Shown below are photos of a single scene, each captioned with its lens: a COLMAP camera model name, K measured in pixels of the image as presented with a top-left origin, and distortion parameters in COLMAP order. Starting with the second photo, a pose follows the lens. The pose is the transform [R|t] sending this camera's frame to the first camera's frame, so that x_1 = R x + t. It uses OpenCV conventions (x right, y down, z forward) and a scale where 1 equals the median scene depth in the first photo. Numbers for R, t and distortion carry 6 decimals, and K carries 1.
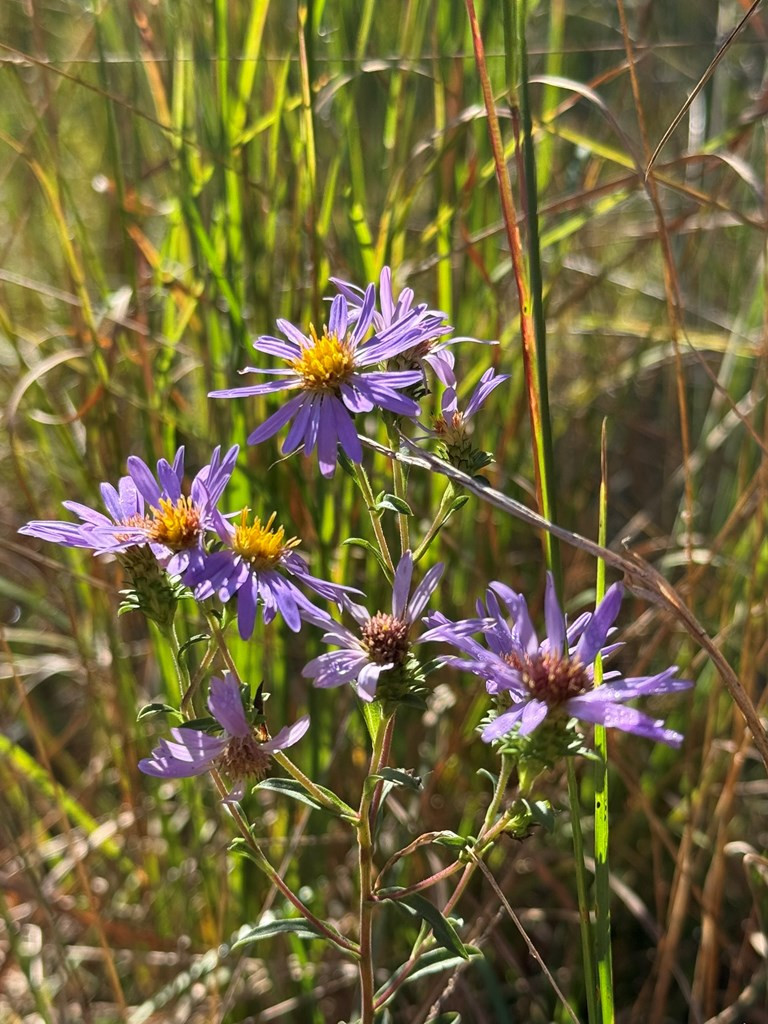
lens RADIAL K [[1582.7, 0, 382.6], [0, 1582.7, 511.5], [0, 0, 1]] dist [-0.028791, 0.000000]
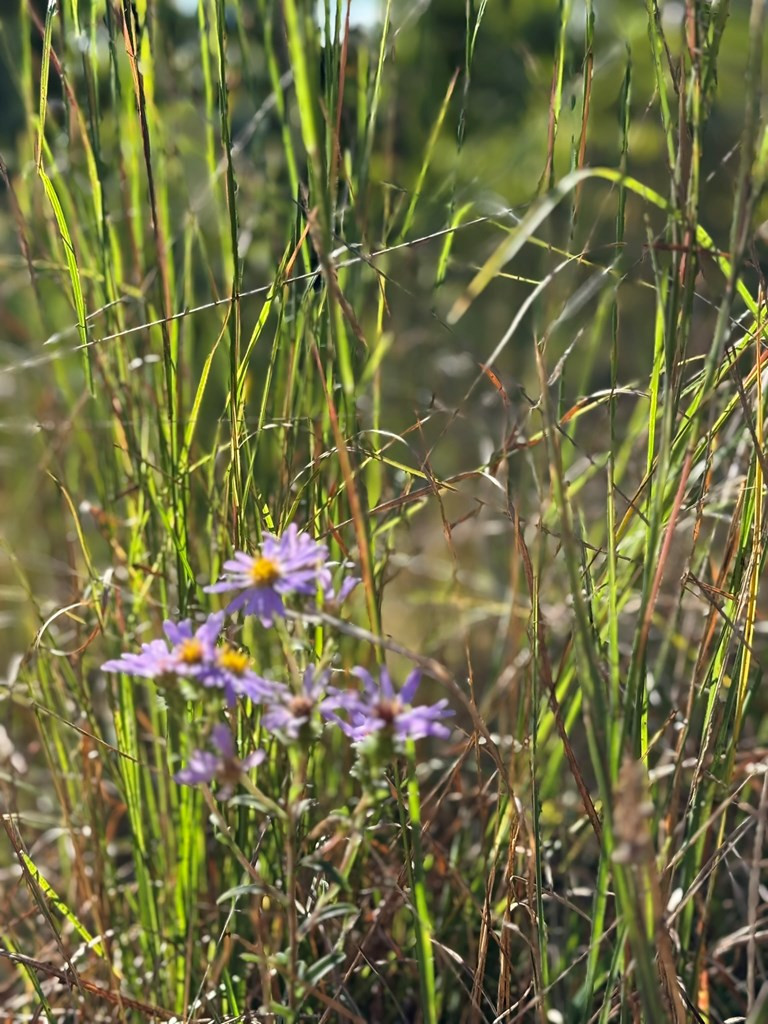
lens RADIAL K [[1582.7, 0, 384.2], [0, 1582.7, 512.0], [0, 0, 1]] dist [-0.028791, 0.000000]
pose [[0.994626, -0.024342, 0.100636, -0.084351], [0.046311, 0.973914, -0.222143, 0.276665], [-0.092603, 0.225610, 0.969807, -0.922906]]
